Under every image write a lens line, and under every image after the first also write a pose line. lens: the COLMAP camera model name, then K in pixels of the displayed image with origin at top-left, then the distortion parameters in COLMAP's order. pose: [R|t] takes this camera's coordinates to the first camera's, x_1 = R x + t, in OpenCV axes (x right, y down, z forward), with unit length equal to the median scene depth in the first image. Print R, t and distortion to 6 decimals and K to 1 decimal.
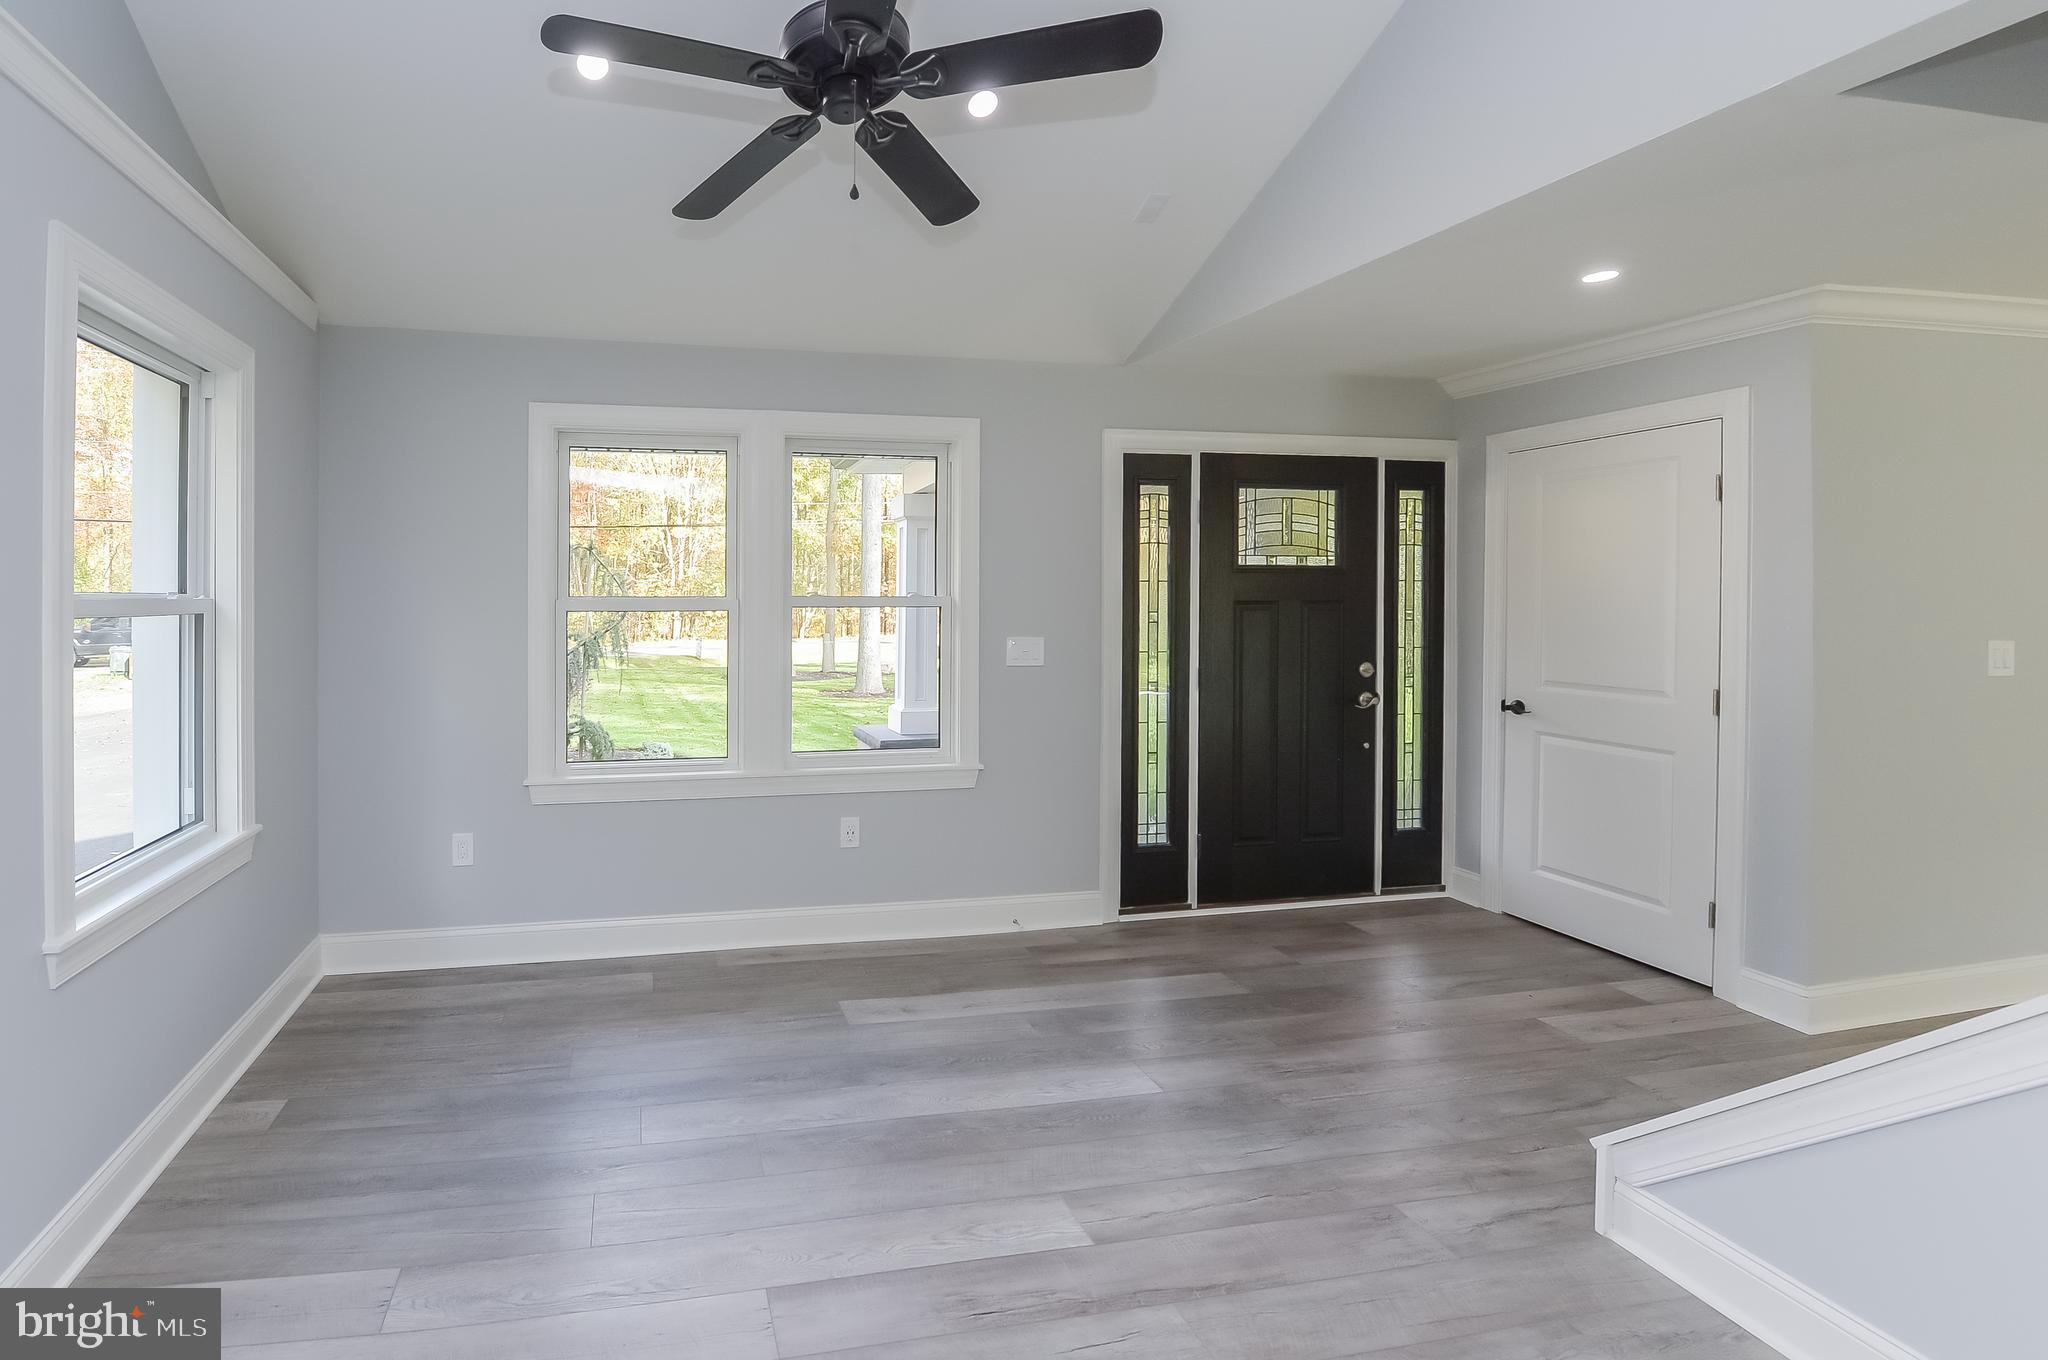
lens RADIAL K [[843.1, 0, 1021.4], [0, 843.1, 609.2], [0, 0, 1]] dist [-0.016943, -0.000534]
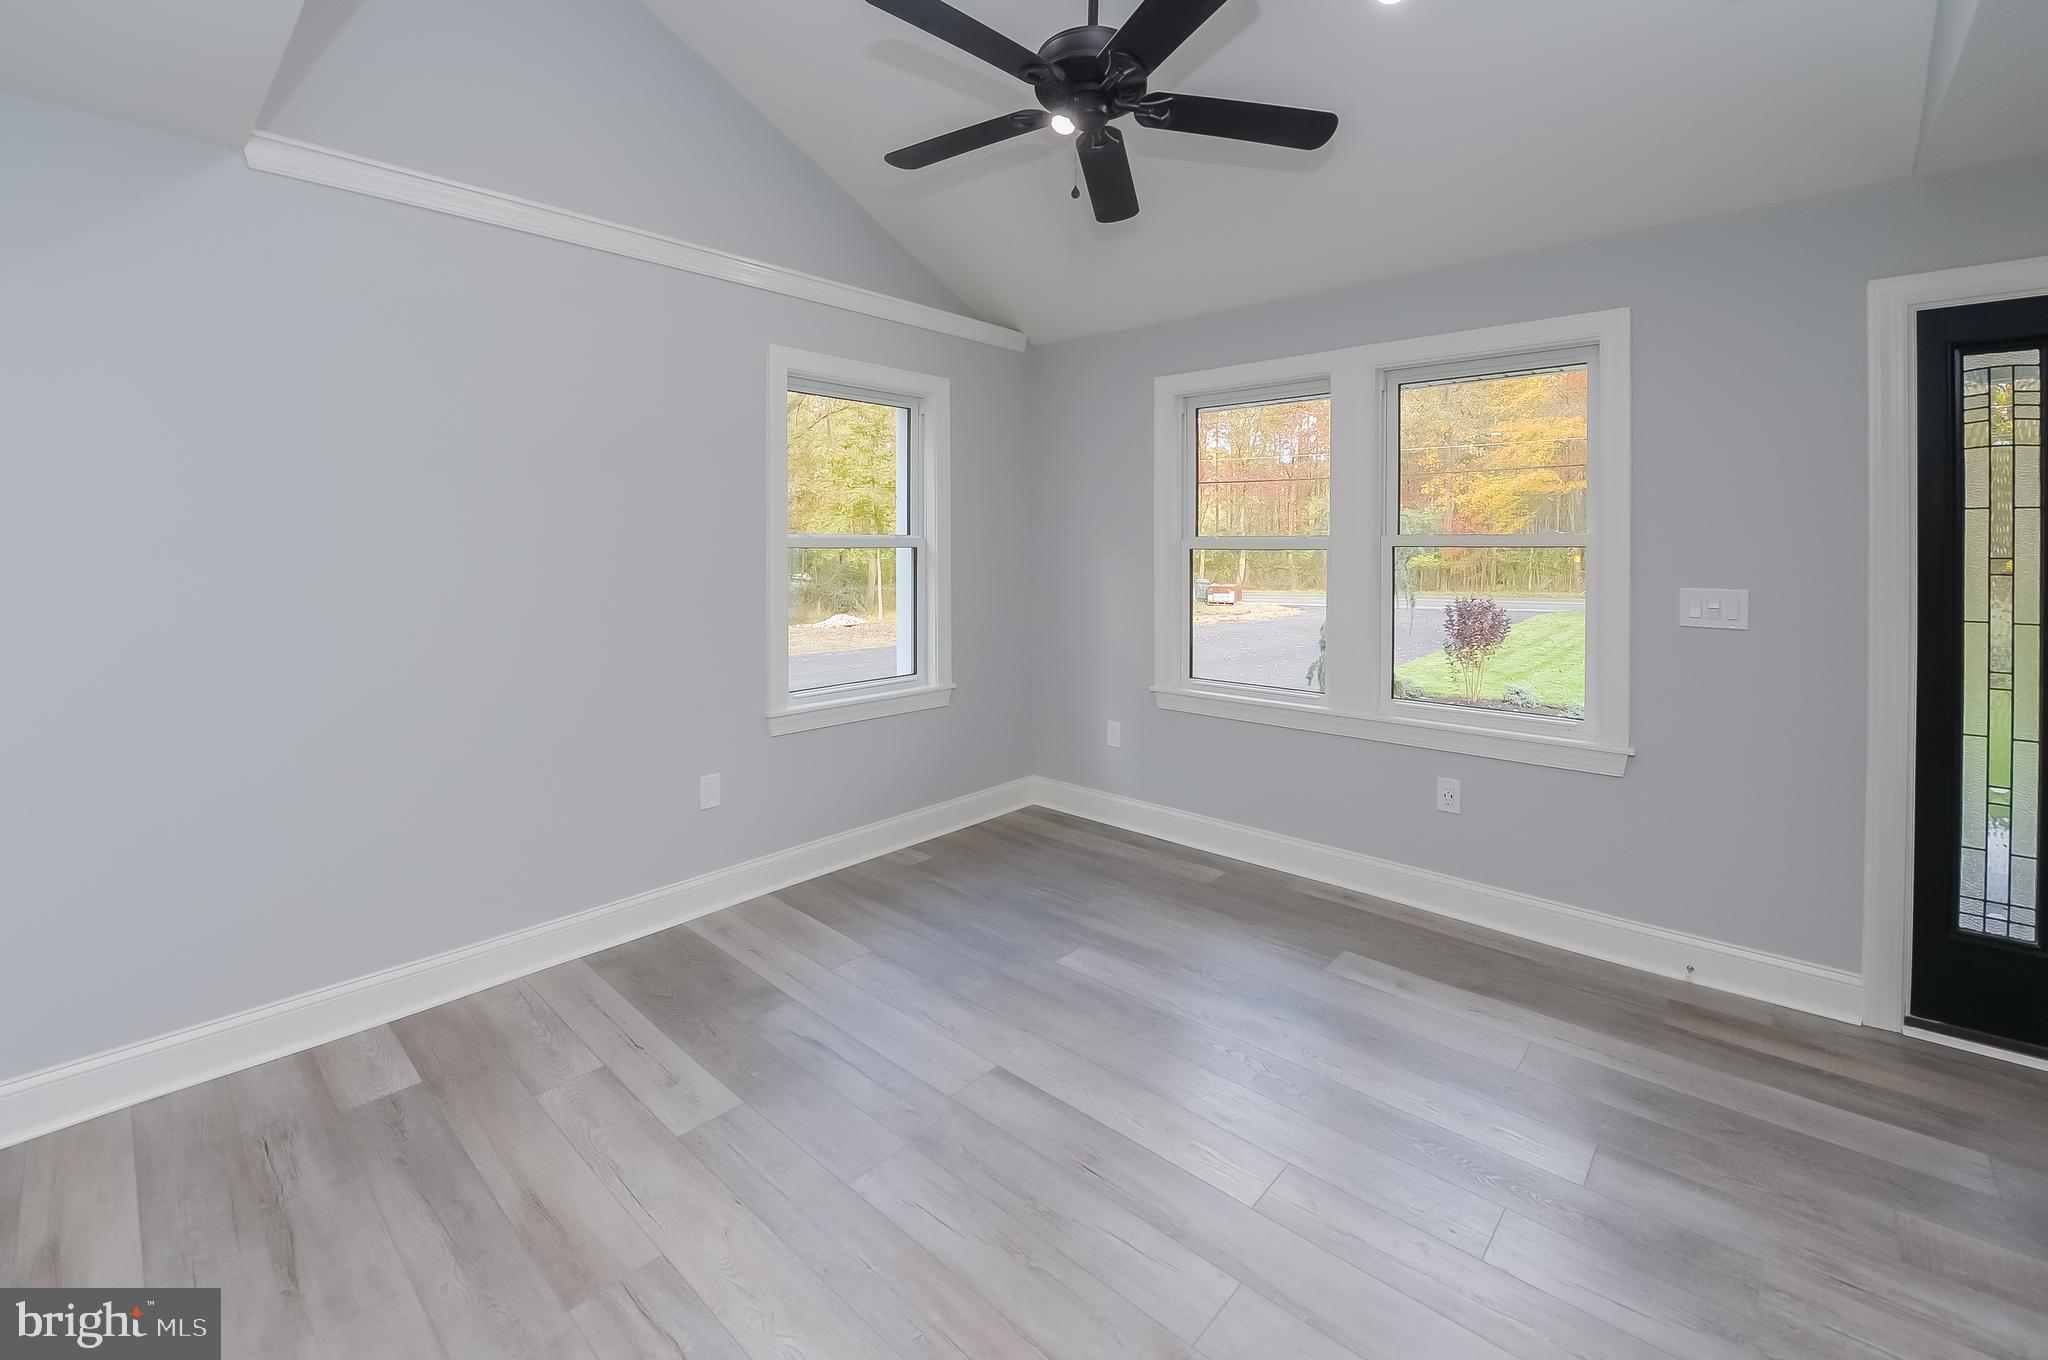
lens RADIAL K [[863.7, 0, 1021.8], [0, 863.7, 546.0], [0, 0, 1]] dist [-0.016210, -0.000498]
pose [[0.606748, 0.003452, -0.794887, 0.289403], [-0.010561, 0.999937, -0.003718, 0.005750], [0.794824, 0.010651, 0.606746, 0.080231]]
